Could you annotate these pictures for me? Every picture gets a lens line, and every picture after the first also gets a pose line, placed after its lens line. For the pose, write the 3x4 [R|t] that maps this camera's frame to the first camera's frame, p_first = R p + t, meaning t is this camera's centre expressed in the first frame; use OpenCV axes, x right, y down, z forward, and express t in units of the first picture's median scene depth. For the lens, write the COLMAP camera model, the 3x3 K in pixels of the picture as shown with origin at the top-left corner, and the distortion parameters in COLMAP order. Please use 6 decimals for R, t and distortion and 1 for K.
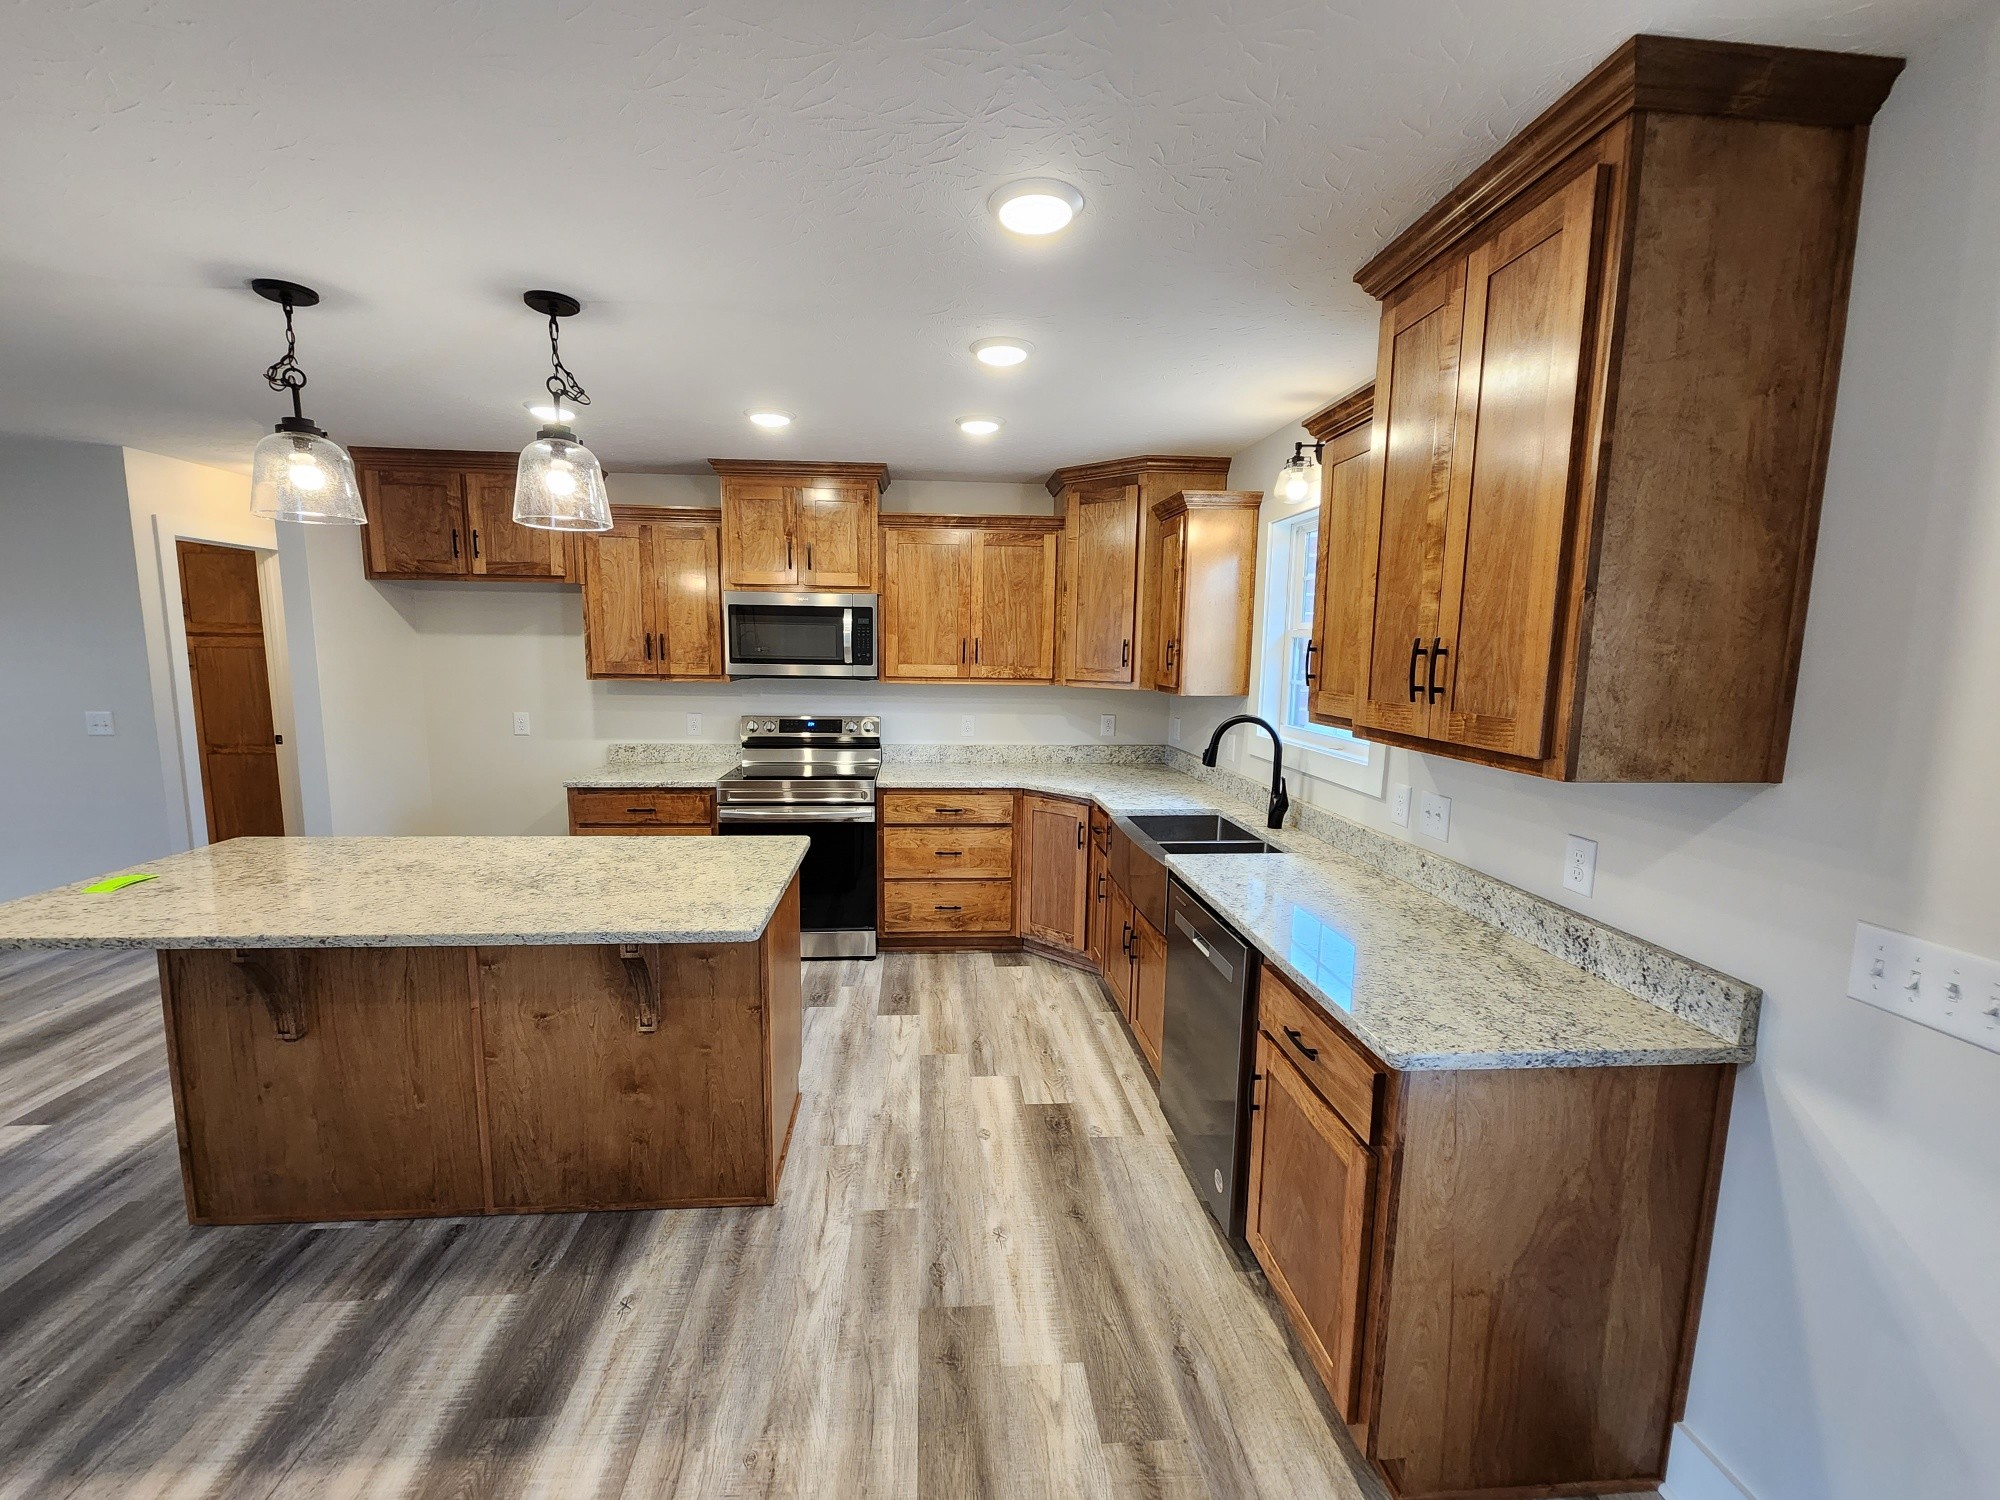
lens RADIAL K [[820.5, 0, 983.1], [0, 820.5, 754.6], [0, 0, 1]] dist [0.004427, -0.002528]
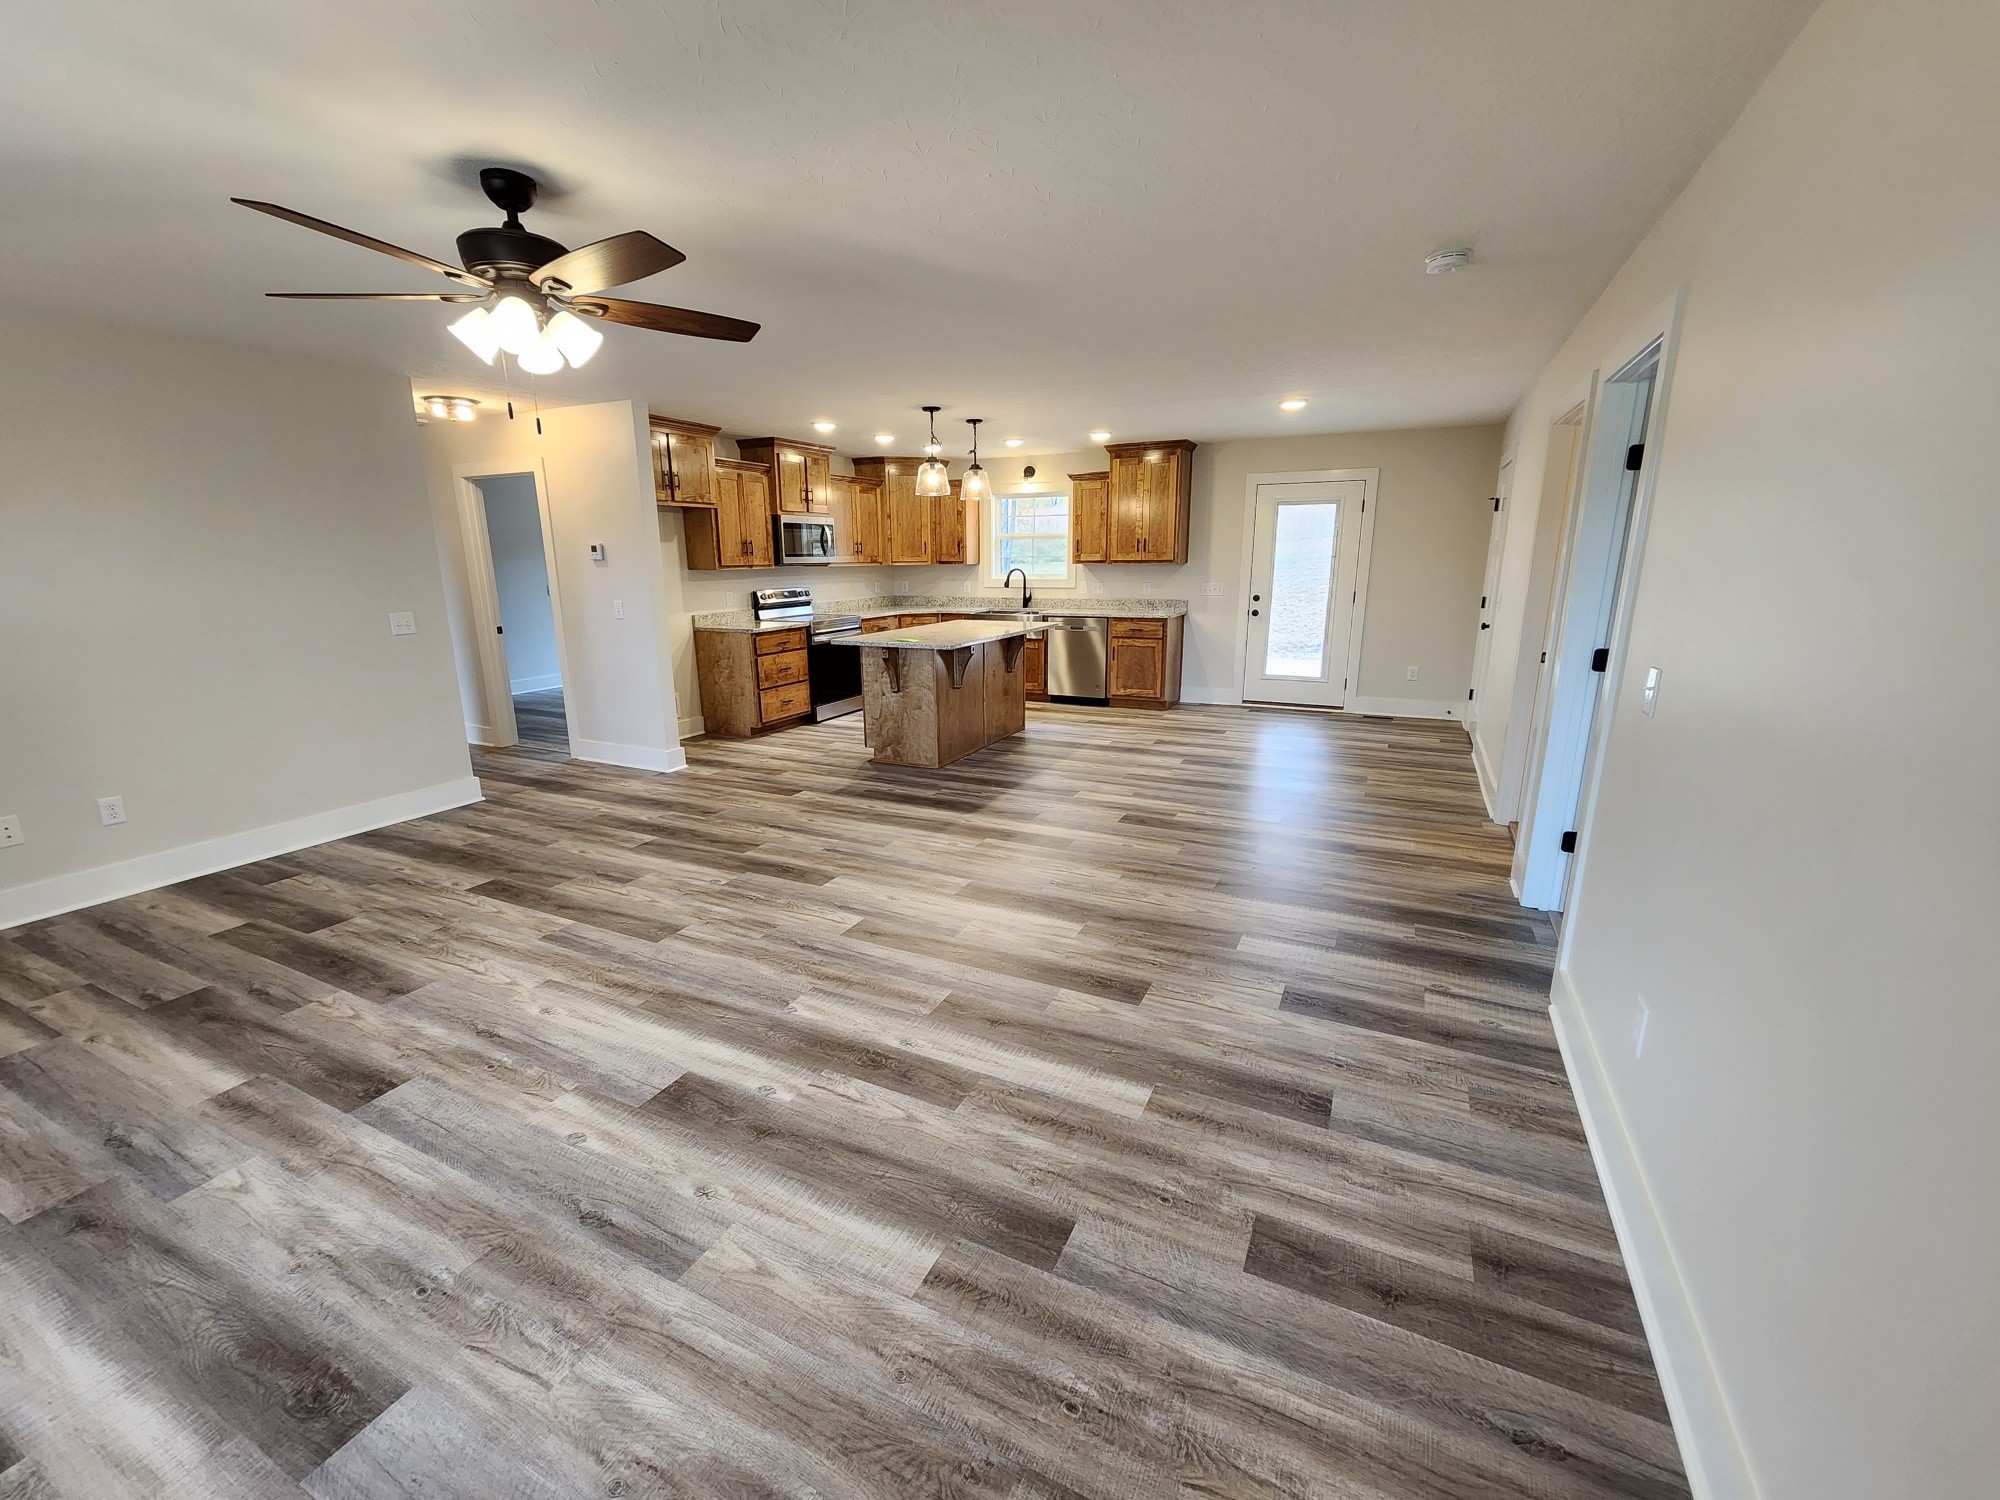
lens RADIAL K [[824.4, 0, 986.6], [0, 824.4, 757.5], [0, 0, 1]] dist [0.001794, 0.000340]
pose [[0.508288, -0.225140, 0.831237, -1.708096], [0.131671, 0.974191, 0.183345, 0.041143], [-0.851062, 0.016258, 0.524814, -0.289566]]
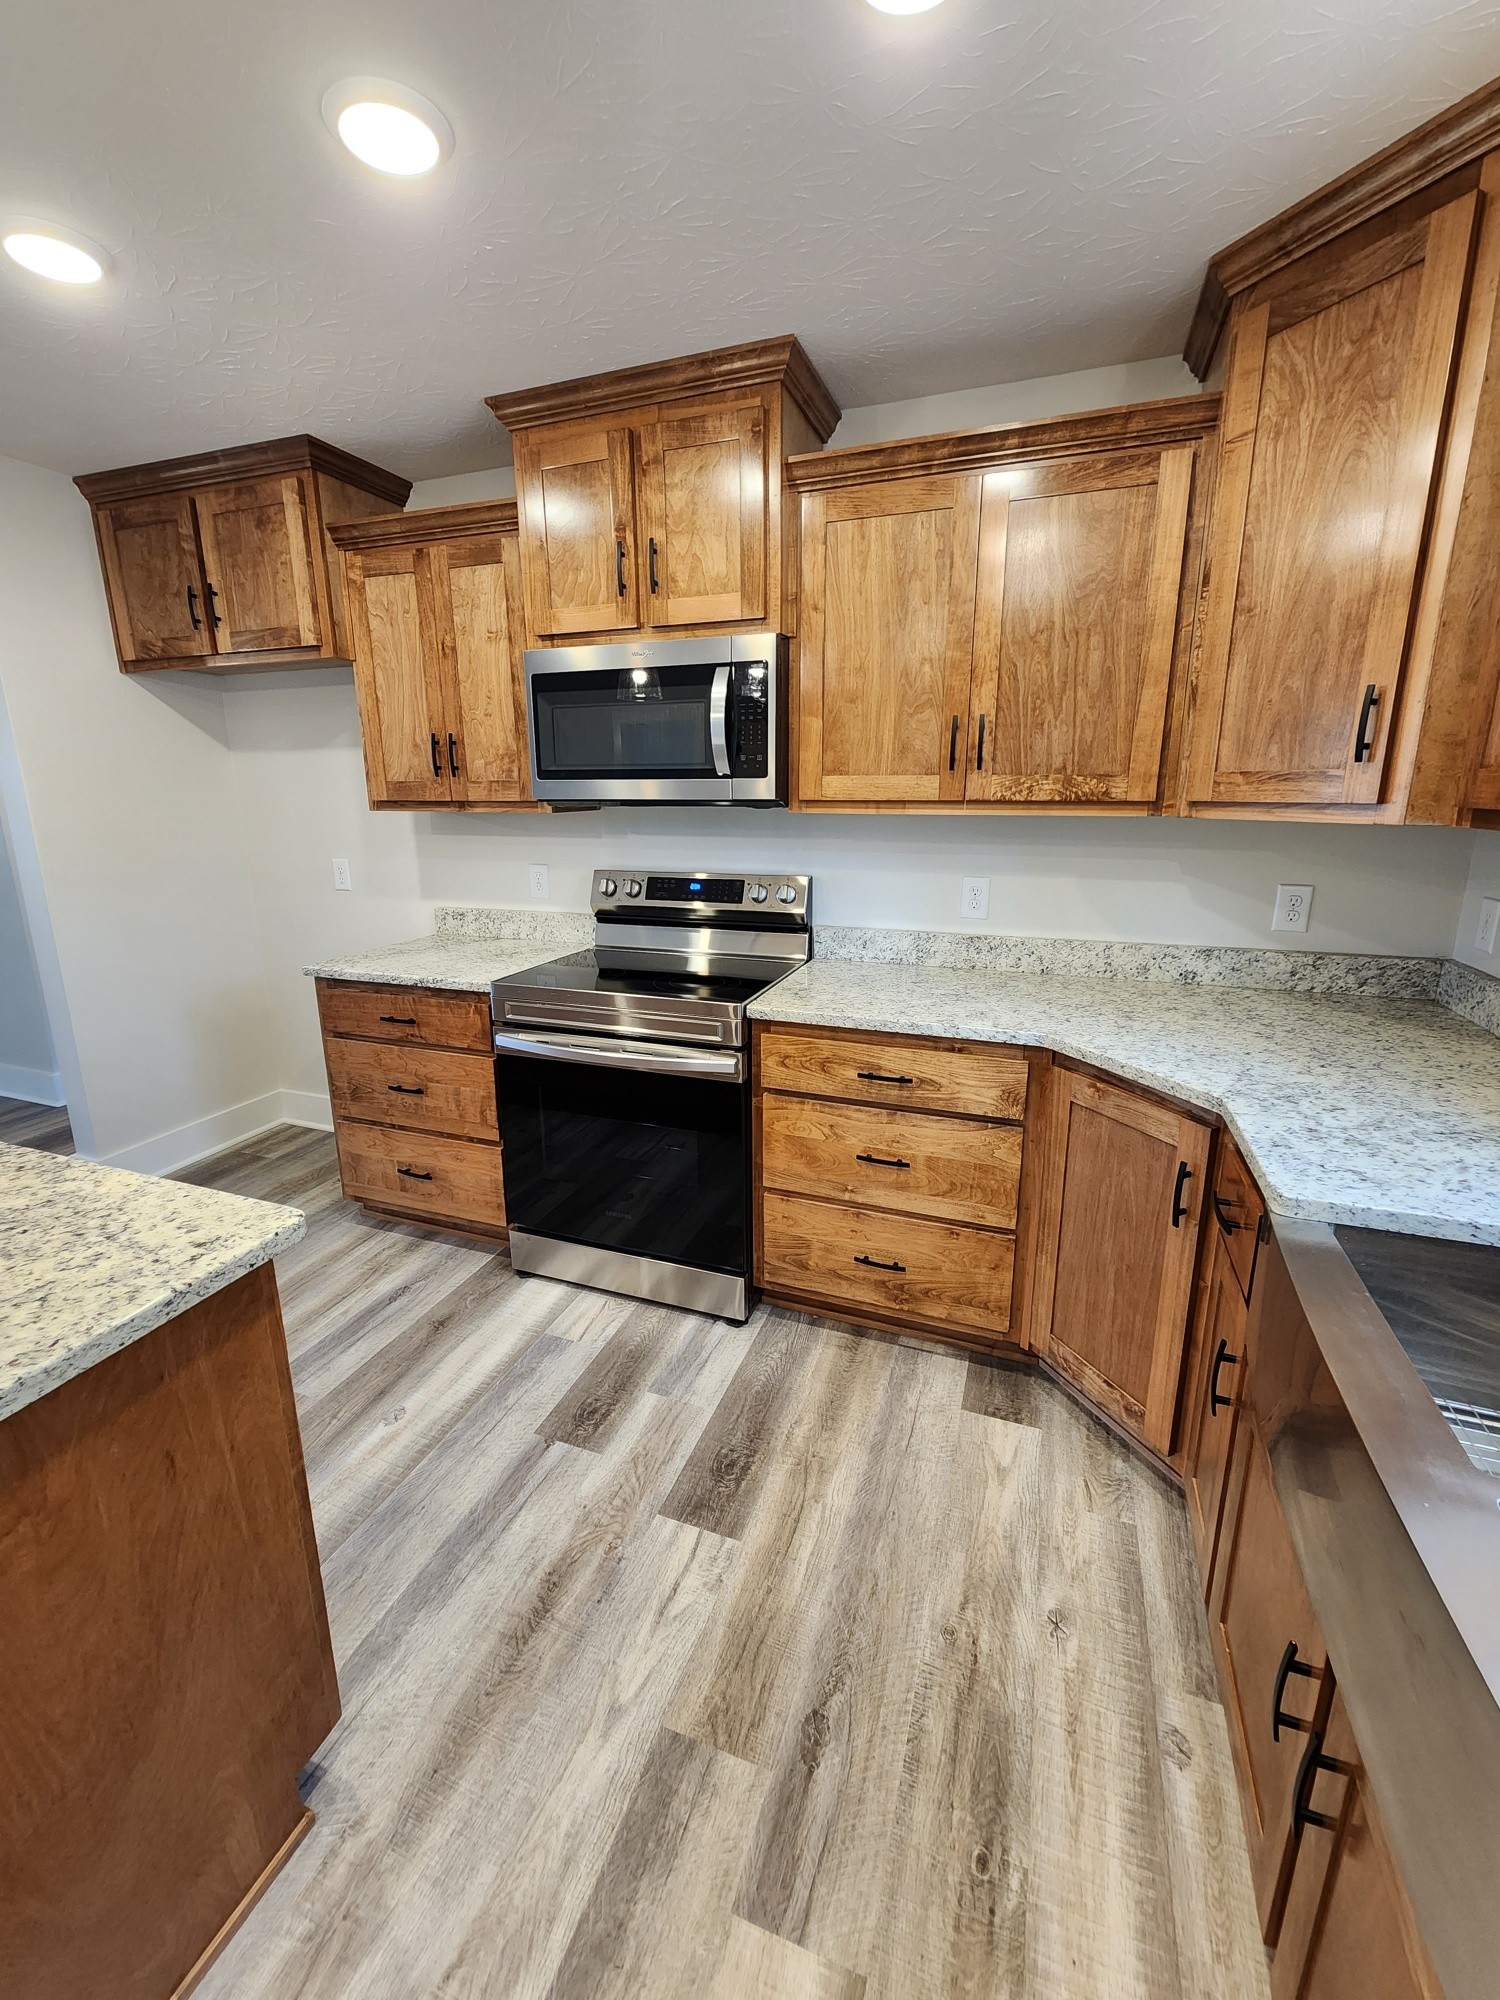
lens RADIAL K [[825.4, 0, 747.5], [0, 825.4, 982.1], [0, 0, 1]] dist [0.006098, -0.004972]
pose [[0.909190, 0.077449, -0.409116, 0.080591], [-0.038071, 0.993896, 0.103547, -0.036222], [0.414638, -0.078569, 0.906588, 0.539342]]
